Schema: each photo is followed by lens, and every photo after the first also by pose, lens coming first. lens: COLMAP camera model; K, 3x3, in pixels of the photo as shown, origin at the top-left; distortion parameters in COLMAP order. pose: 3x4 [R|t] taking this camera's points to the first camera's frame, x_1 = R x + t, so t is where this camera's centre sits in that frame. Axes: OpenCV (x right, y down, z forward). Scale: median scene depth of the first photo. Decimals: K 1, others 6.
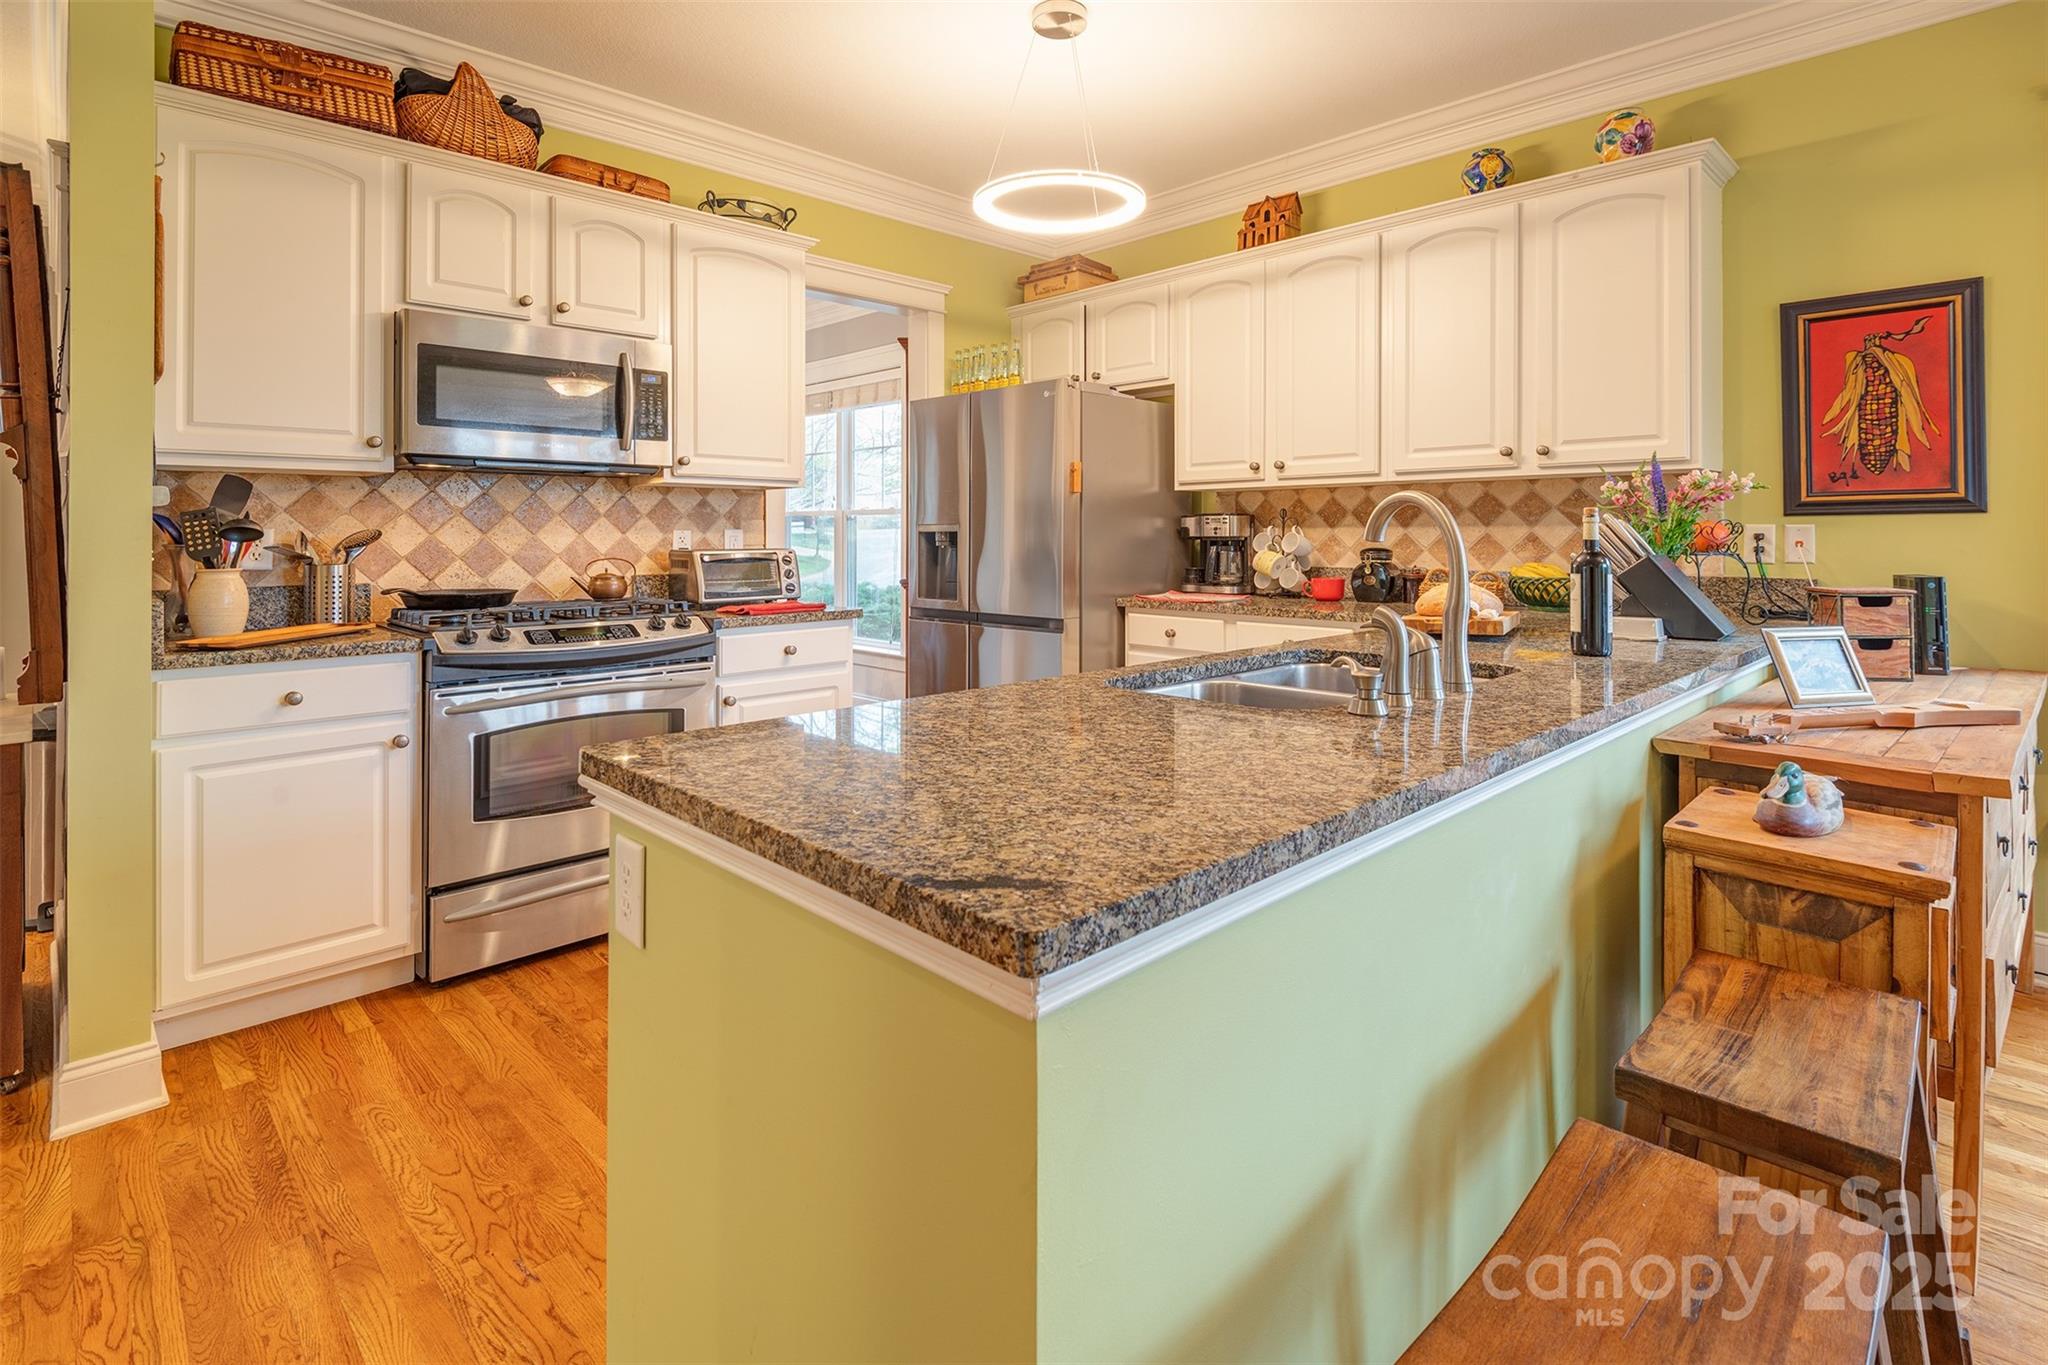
lens RADIAL K [[969.1, 0, 996.4], [0, 969.1, 542.6], [0, 0, 1]] dist [0.002506, 0.000045]
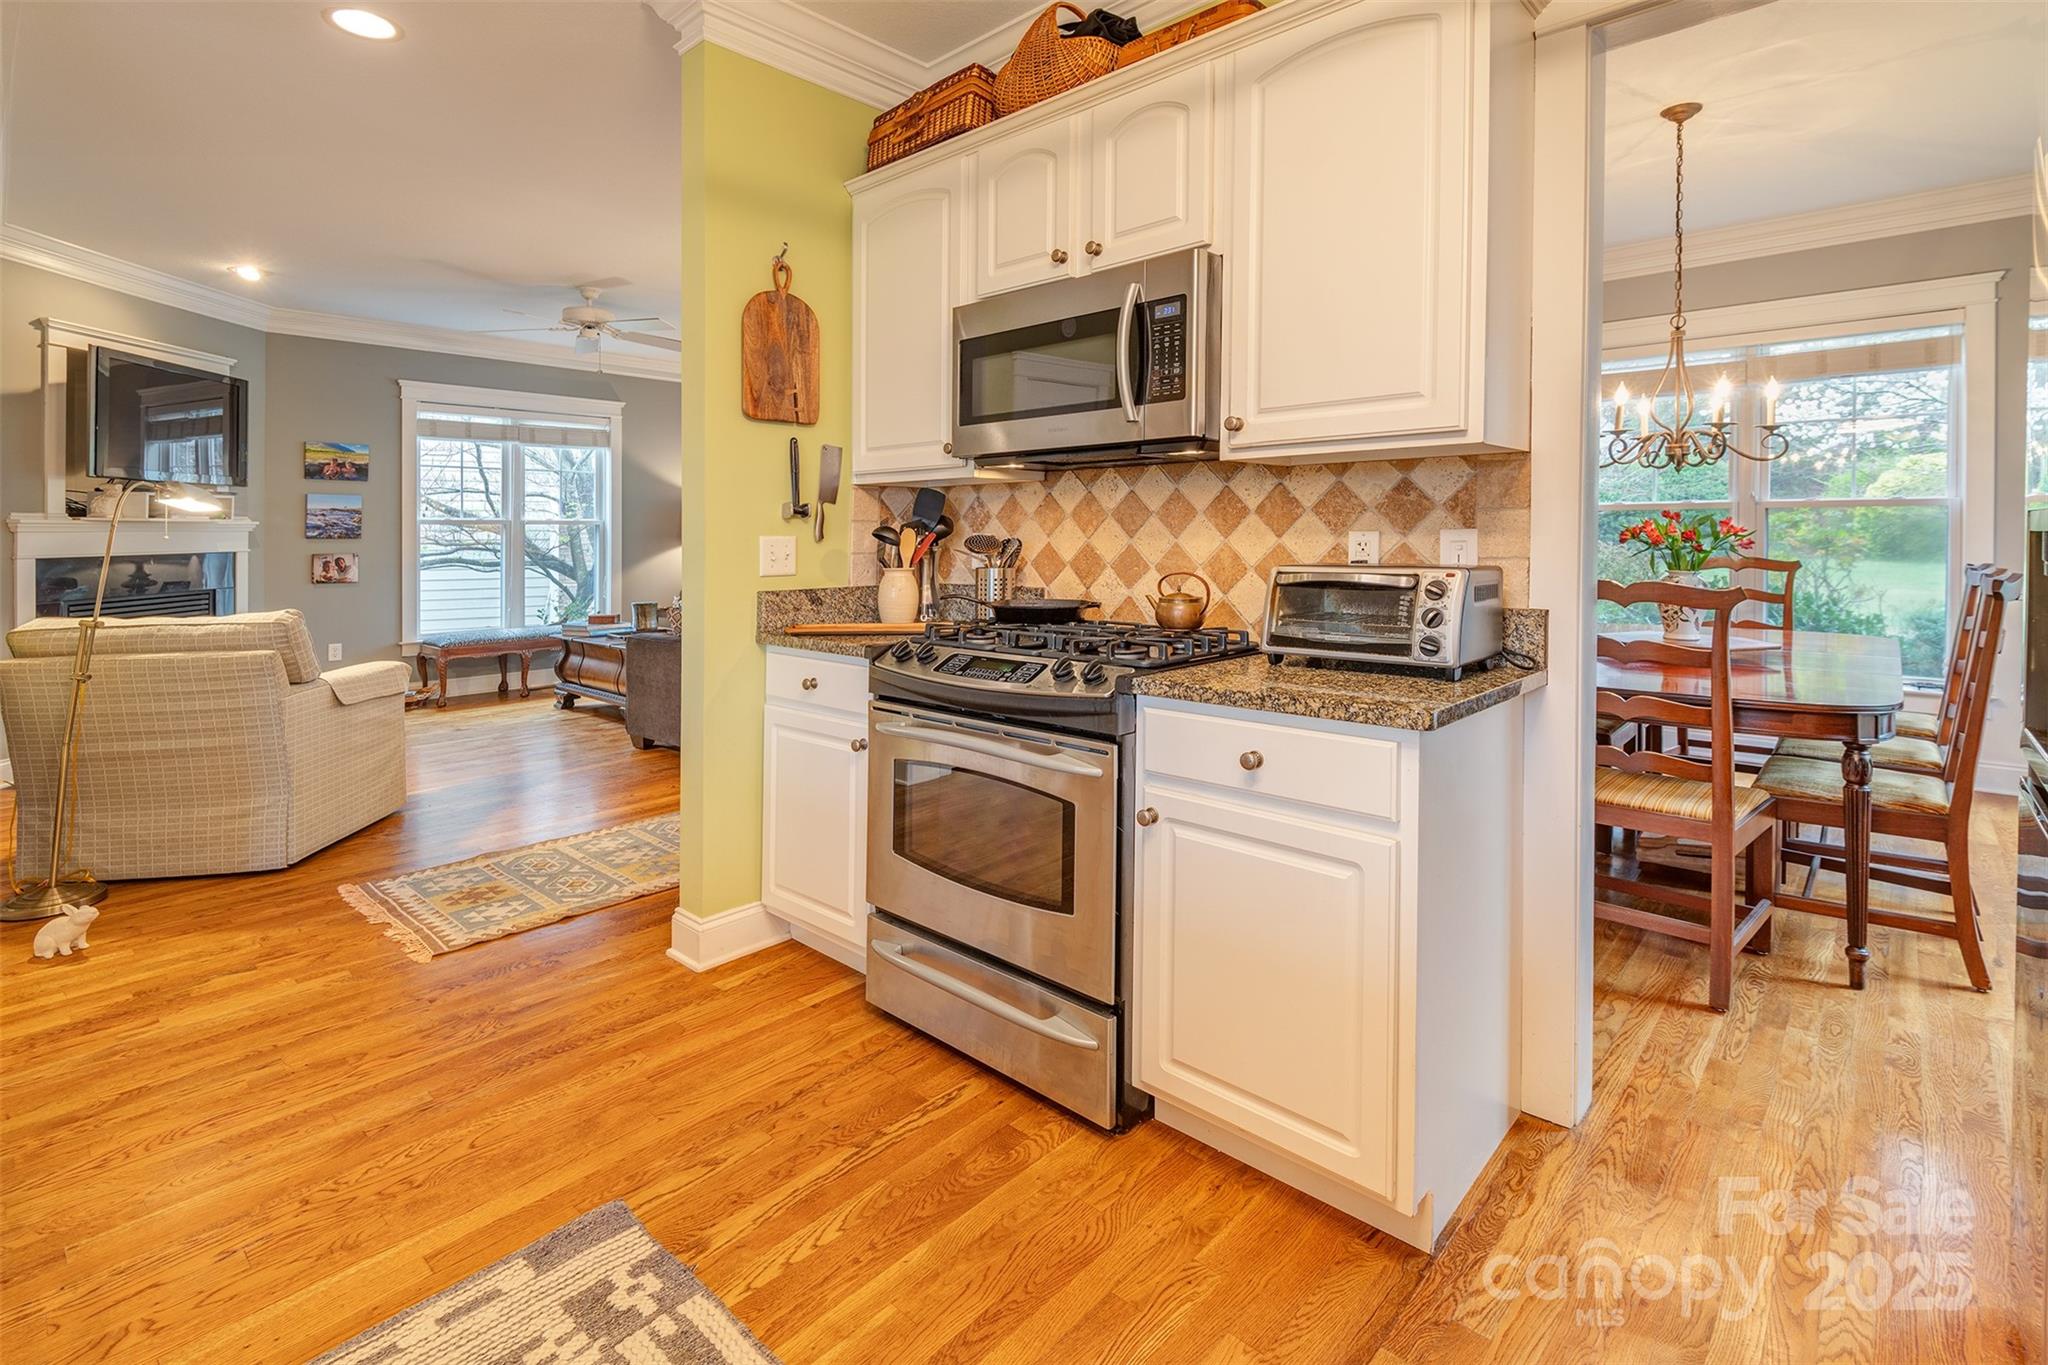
lens RADIAL K [[964.2, 0, 1071.6], [0, 964.2, 545.3], [0, 0, 1]] dist [0.013897, -0.000322]
pose [[0.089173, 0.013972, -0.995918, 0.312827], [-0.002008, 0.999902, 0.013848, -0.014107], [0.996014, 0.000765, 0.089192, 0.877495]]
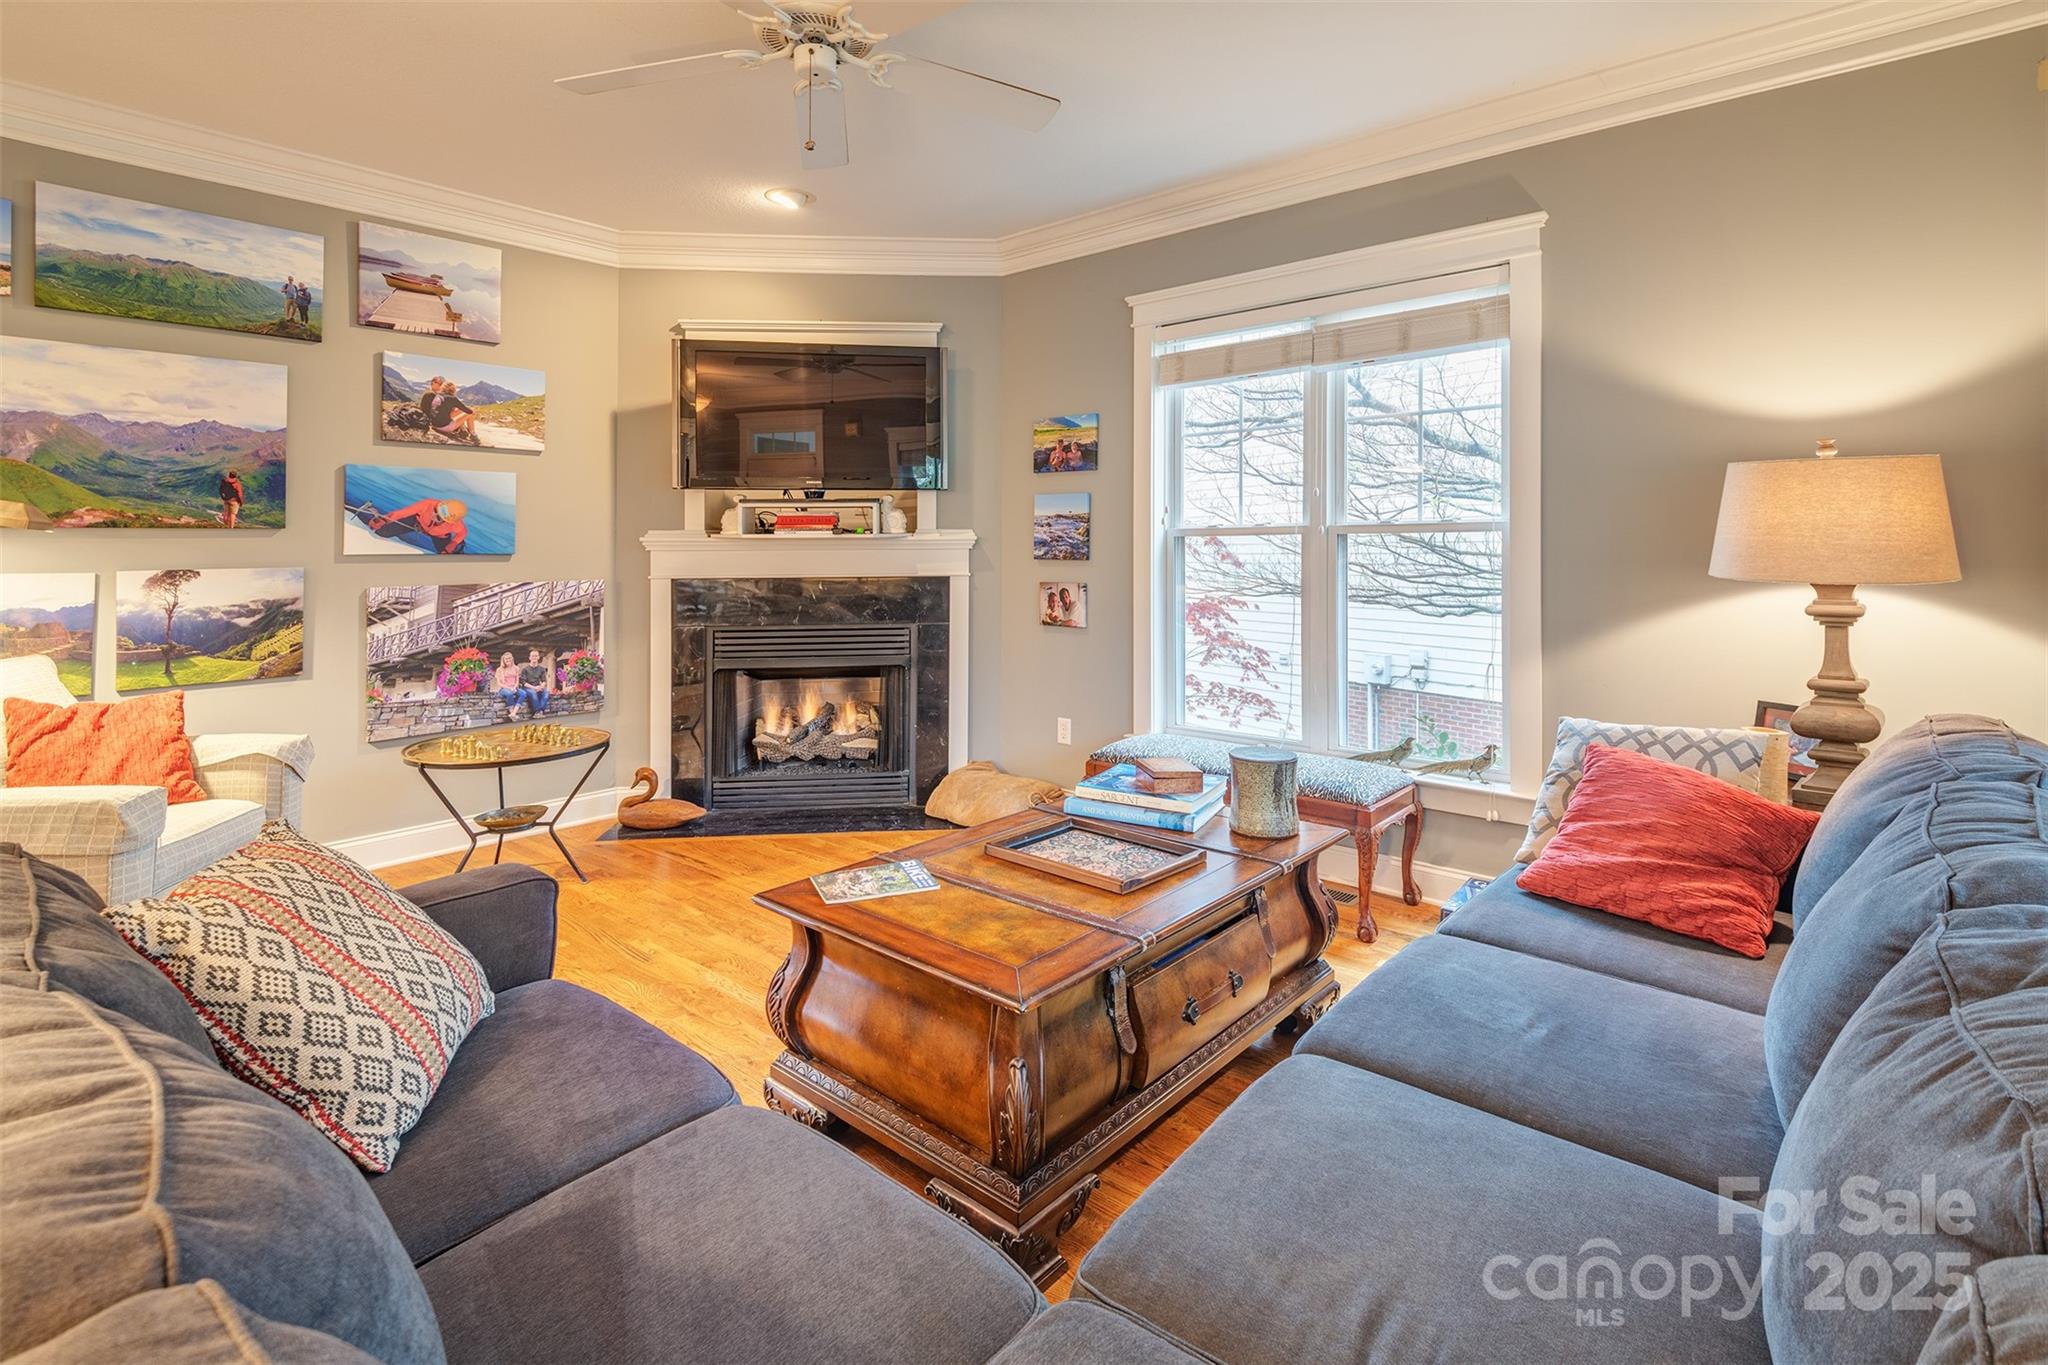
lens RADIAL K [[977.2, 0, 1025.3], [0, 977.2, 524.0], [0, 0, 1]] dist [0.001286, -0.000405]
pose [[-0.997140, 0.005638, -0.075367, -1.693719], [0.007079, 0.999797, -0.018866, -0.020961], [0.075245, -0.019345, -0.996977, 0.874933]]
